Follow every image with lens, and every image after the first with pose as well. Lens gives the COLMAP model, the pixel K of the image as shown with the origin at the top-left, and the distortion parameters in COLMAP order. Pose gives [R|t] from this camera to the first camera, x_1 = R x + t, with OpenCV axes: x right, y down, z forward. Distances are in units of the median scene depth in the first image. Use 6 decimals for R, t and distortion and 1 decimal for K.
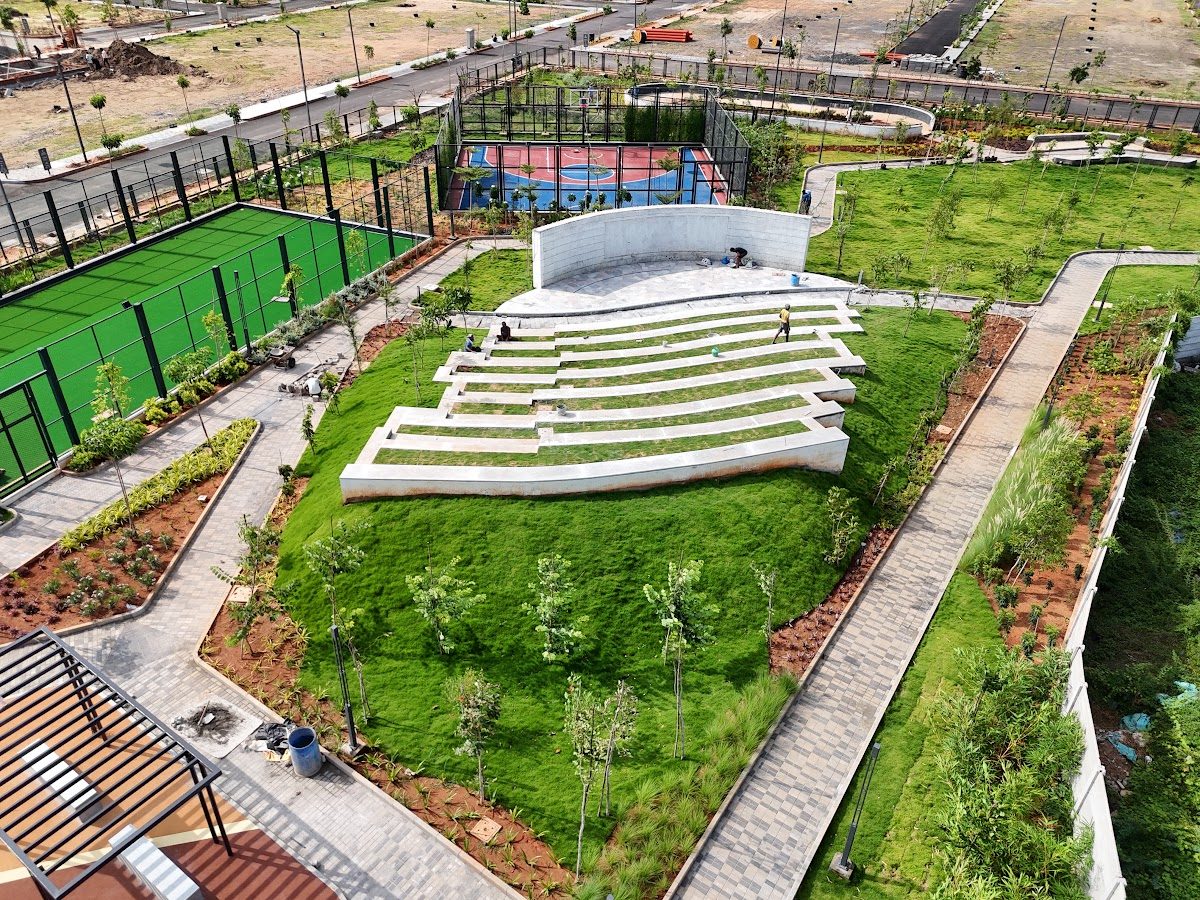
lens RADIAL K [[867.2, 0, 600.0], [0, 867.2, 450.0], [0, 0, 1]] dist [0.069290, -0.061373]
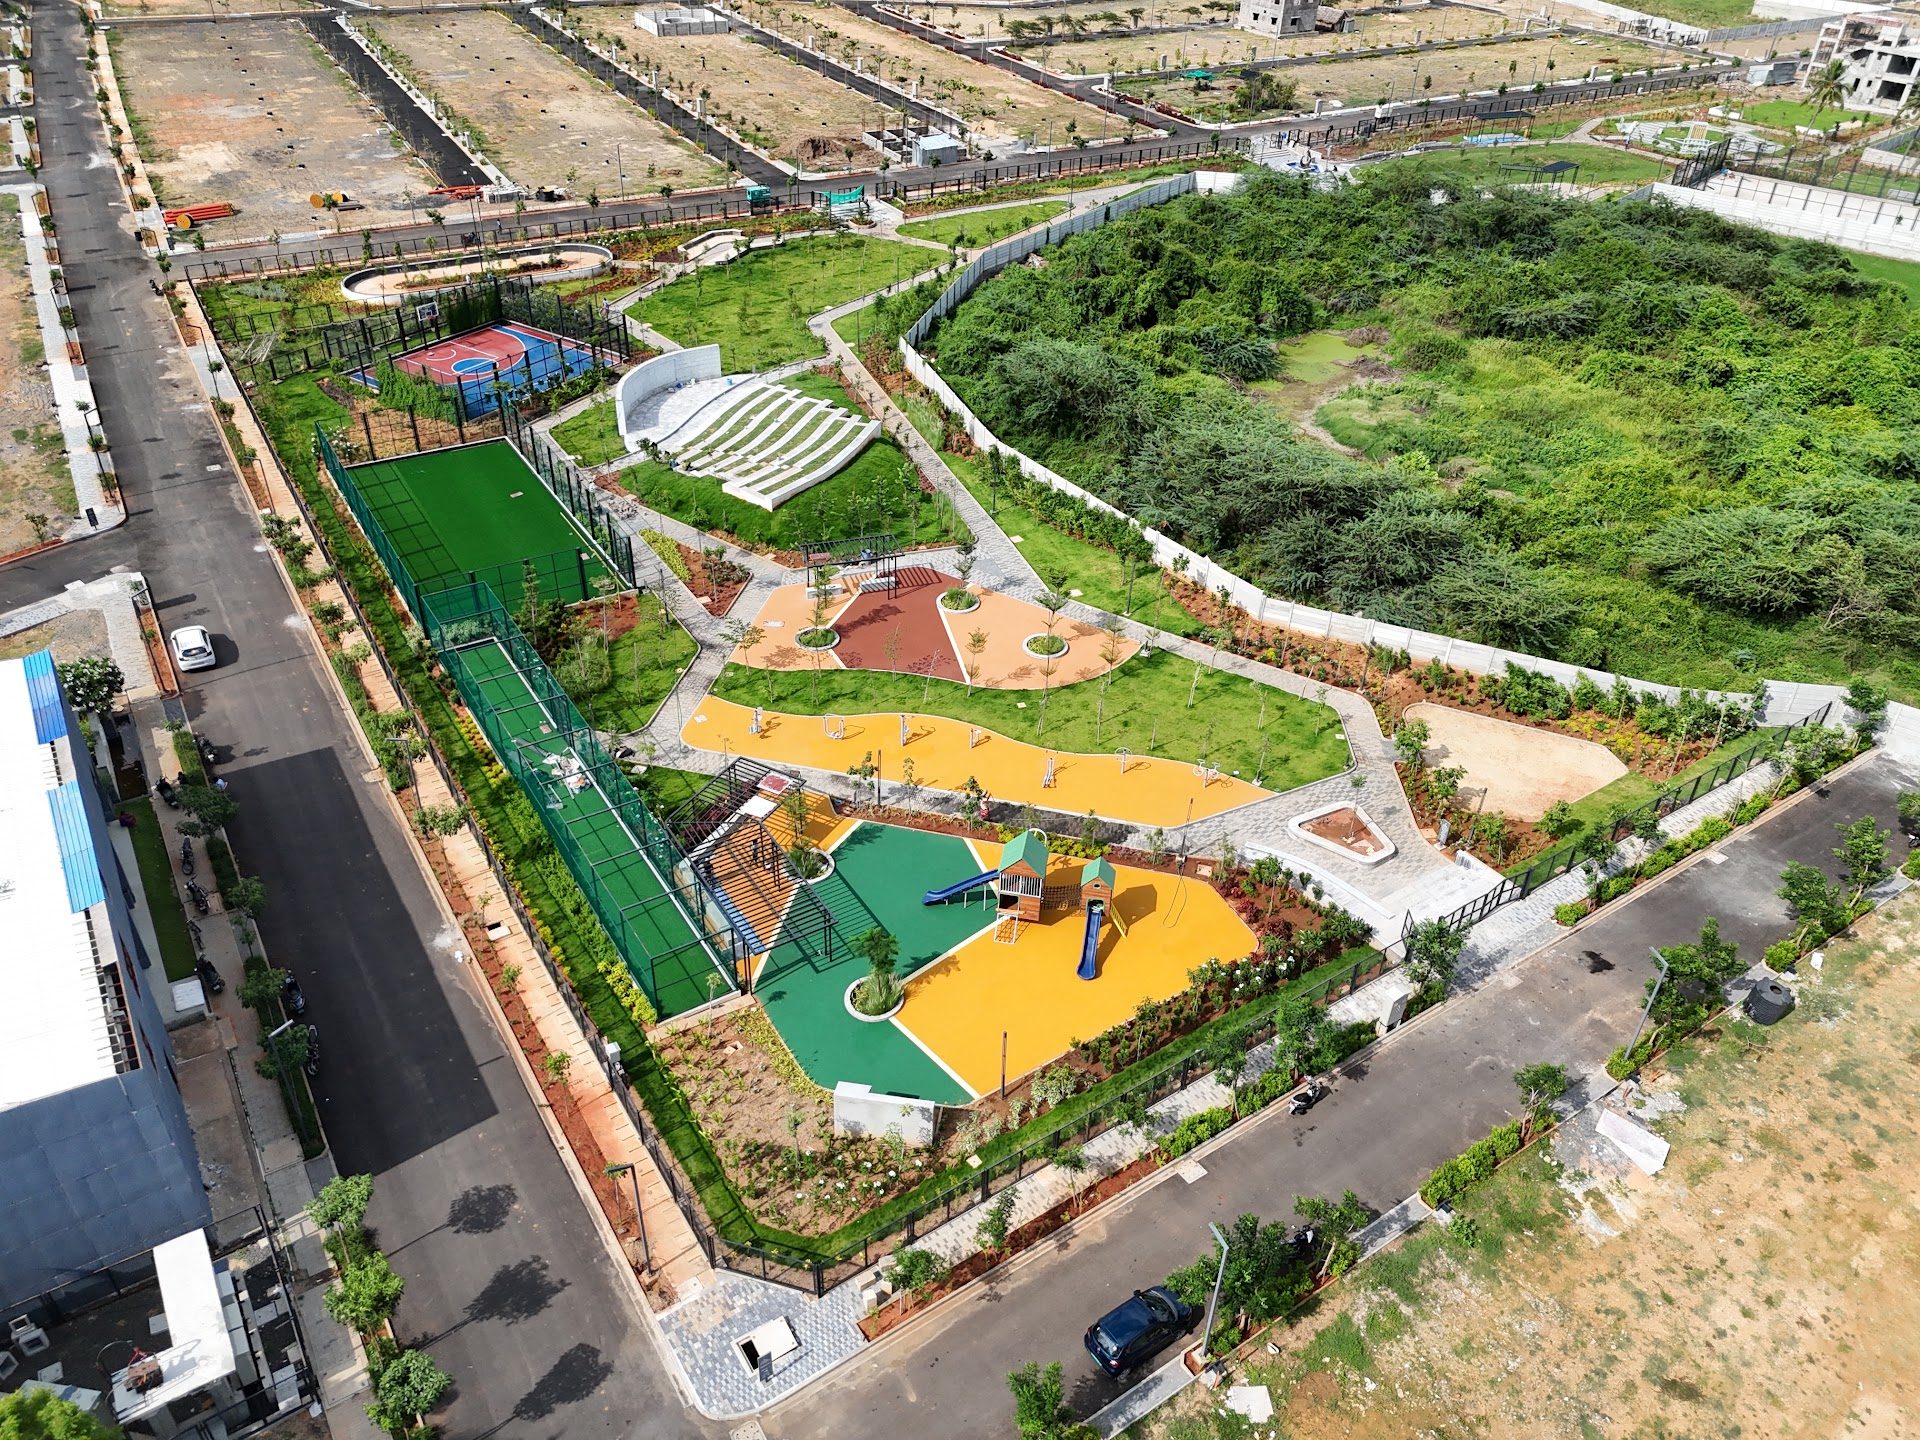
lens RADIAL K [[1387.6, 0, 960.0], [0, 1387.6, 720.0], [0, 0, 1]] dist [0.069290, -0.061373]
pose [[0.586726, -0.469378, 0.659876, -1.822905], [0.432443, 0.870568, 0.234742, -0.074147], [-0.684650, 0.147630, 0.713765, -1.302023]]
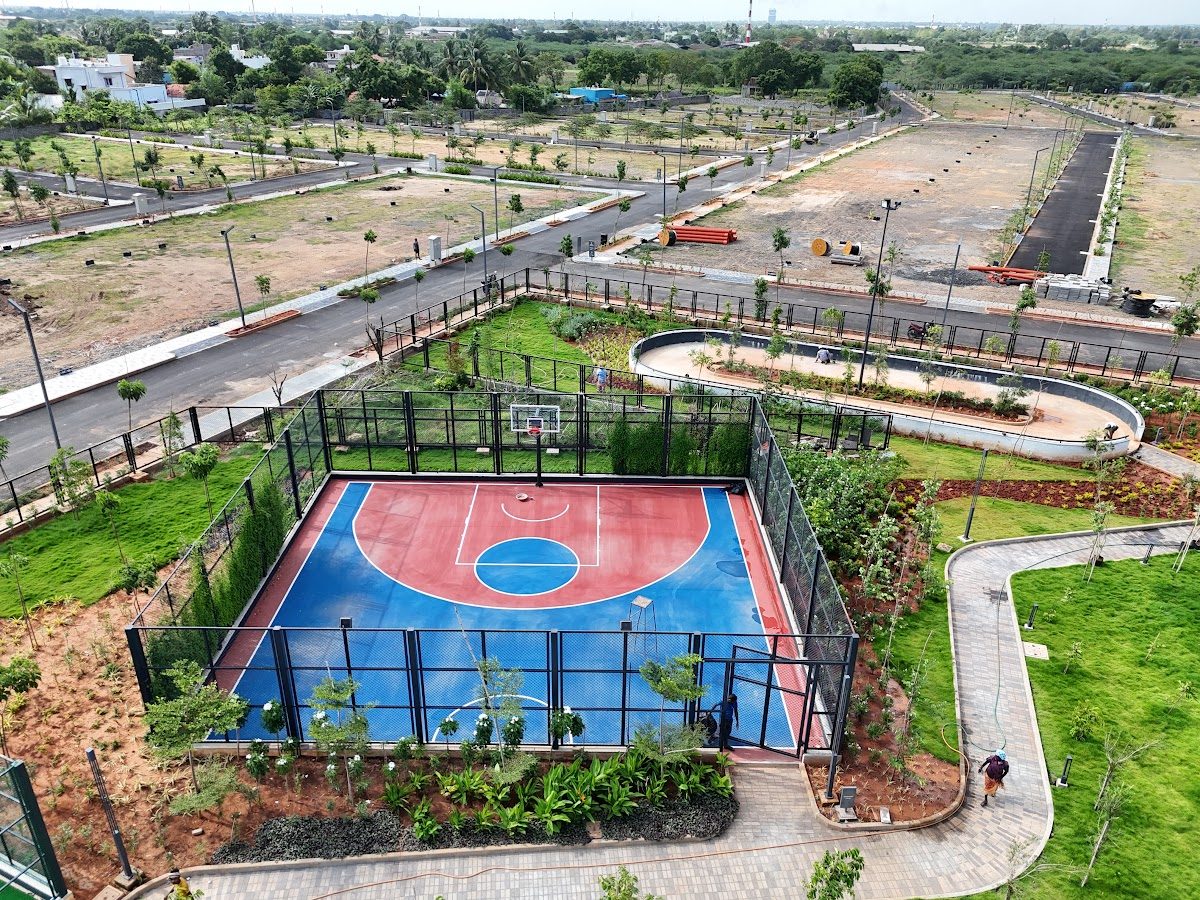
lens RADIAL K [[867.2, 0, 600.0], [0, 867.2, 450.0], [0, 0, 1]] dist [0.069290, -0.061373]
pose [[0.998228, 0.018734, -0.056481, 0.088899], [-0.026220, 0.990517, -0.134866, -0.492447], [0.053419, 0.136108, 0.989253, 0.727732]]
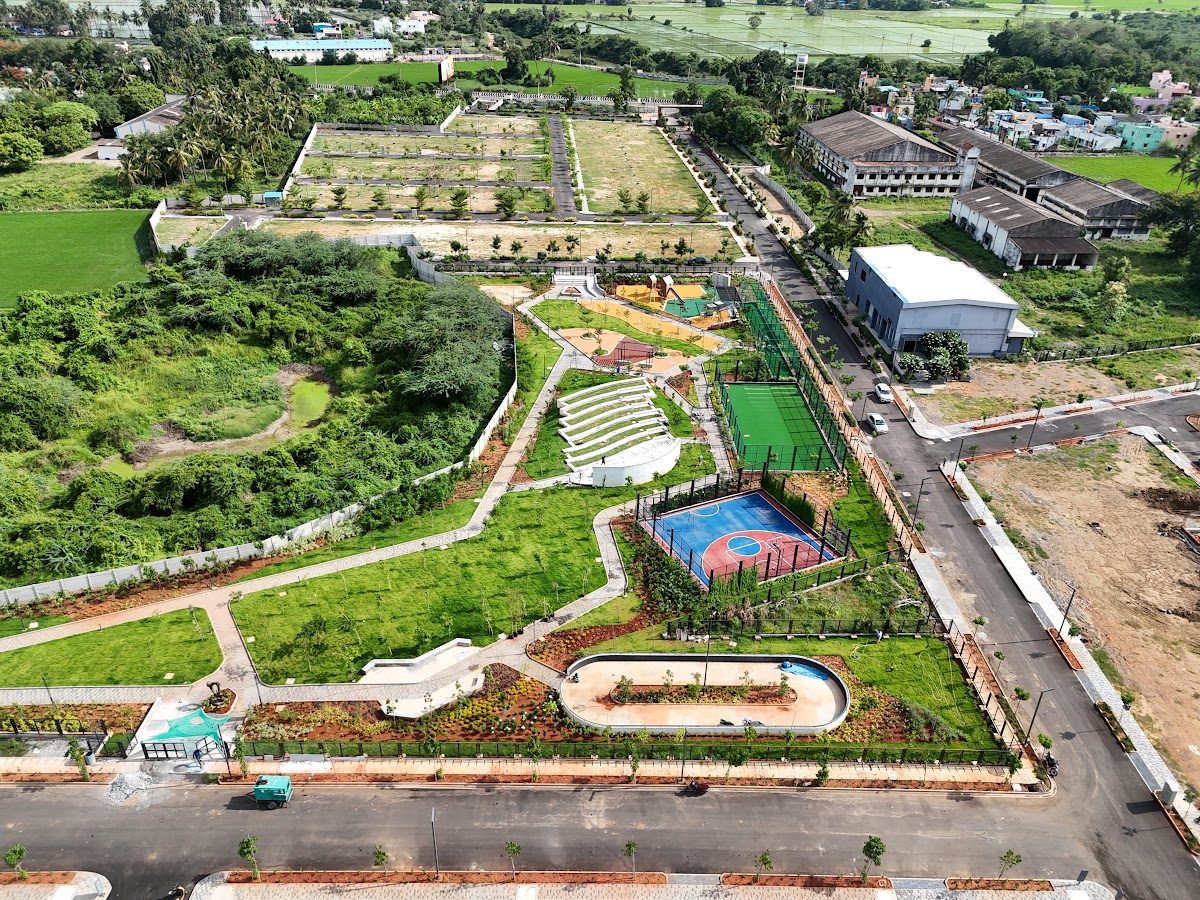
lens RADIAL K [[867.2, 0, 600.0], [0, 867.2, 450.0], [0, 0, 1]] dist [0.069290, -0.061373]
pose [[-0.918916, 0.163625, -0.358917, 1.239856], [-0.250241, 0.461545, 0.851091, -2.705916], [0.304916, 0.871896, -0.383176, 2.147505]]
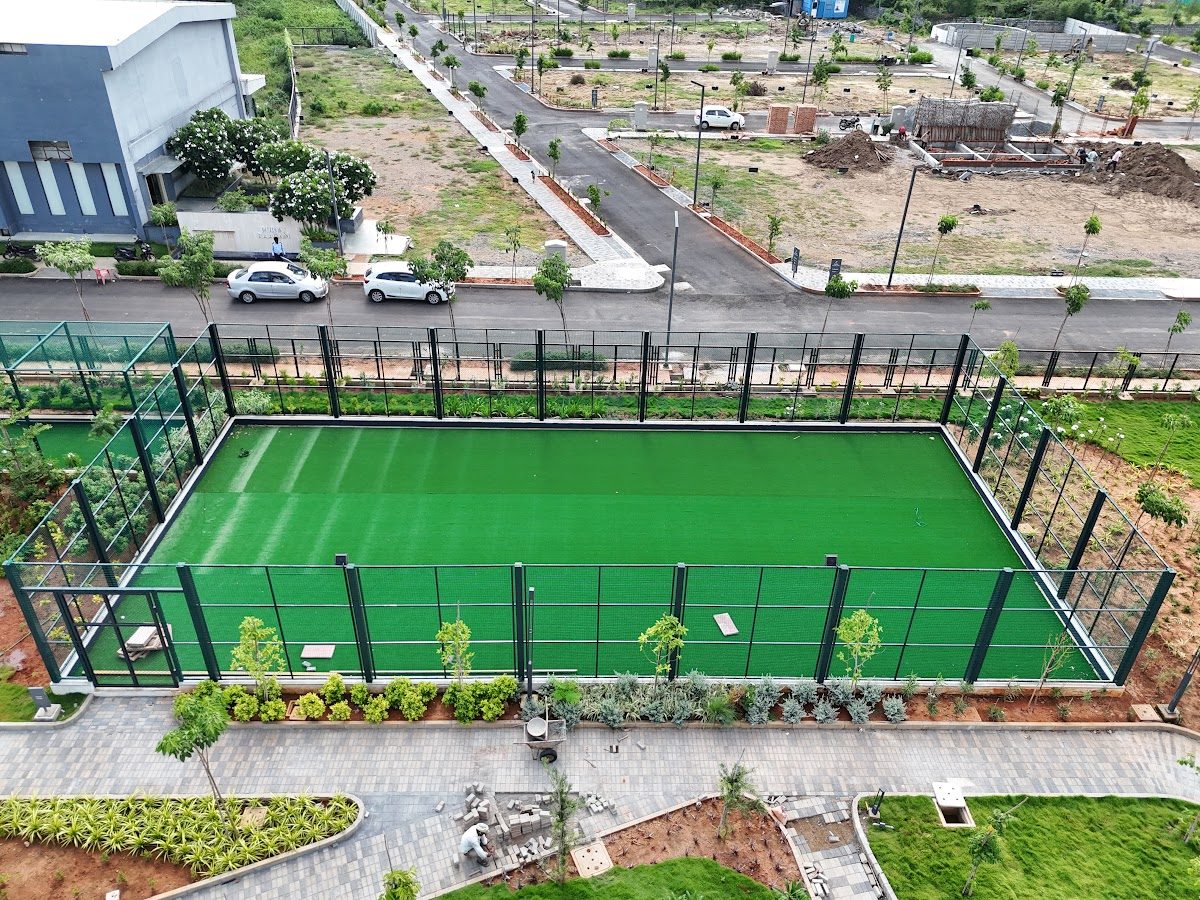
lens RADIAL K [[870.9, 0, 600.0], [0, 870.9, 450.0], [0, 0, 1]] dist [0.048265, -0.031439]
pose [[0.388676, 0.490176, -0.780166, 0.013021], [-0.522922, 0.814514, 0.251238, -0.396831], [0.758607, 0.310315, 0.572905, 0.582440]]
